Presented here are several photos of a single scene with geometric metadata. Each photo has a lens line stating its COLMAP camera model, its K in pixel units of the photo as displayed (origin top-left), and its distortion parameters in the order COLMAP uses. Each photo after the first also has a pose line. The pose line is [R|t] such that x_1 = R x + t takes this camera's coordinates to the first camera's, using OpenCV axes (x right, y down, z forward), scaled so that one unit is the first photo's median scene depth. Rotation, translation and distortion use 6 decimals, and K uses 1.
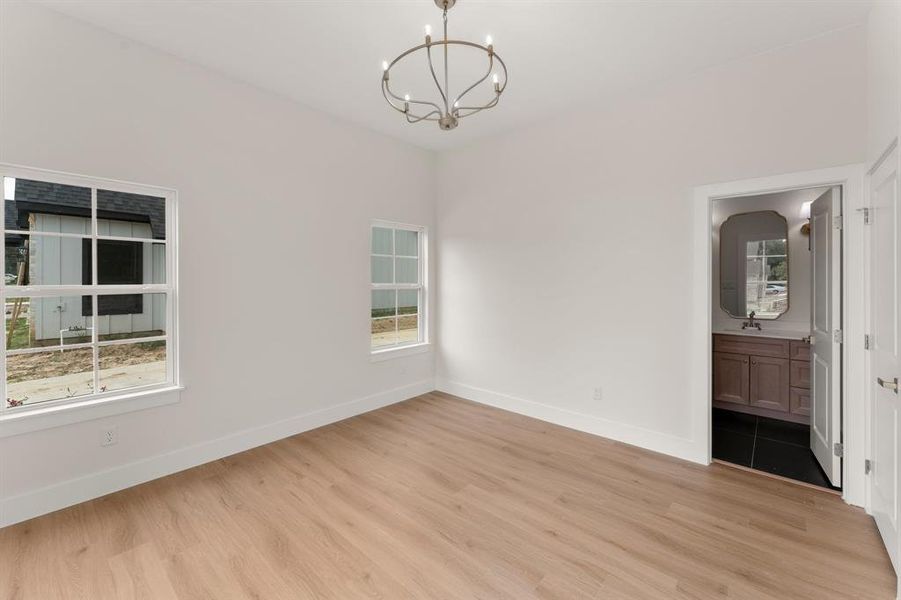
lens RADIAL K [[377.7, 0, 451.5], [0, 377.7, 281.6], [0, 0, 1]] dist [-0.014326, -0.000191]
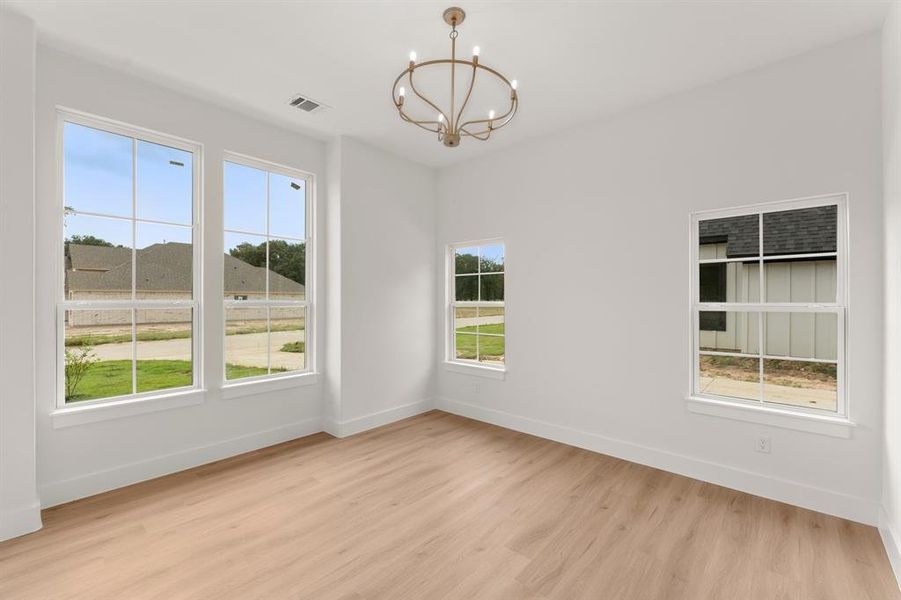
lens RADIAL K [[401.9, 0, 450.5], [0, 401.9, 300.0], [0, 0, 1]] dist [-0.000208, 0.000031]
pose [[-0.034771, 0.006844, -0.999372, 0.715793], [-0.009813, 0.999926, 0.007189, -0.001541], [0.999347, 0.010057, -0.034702, 0.698497]]
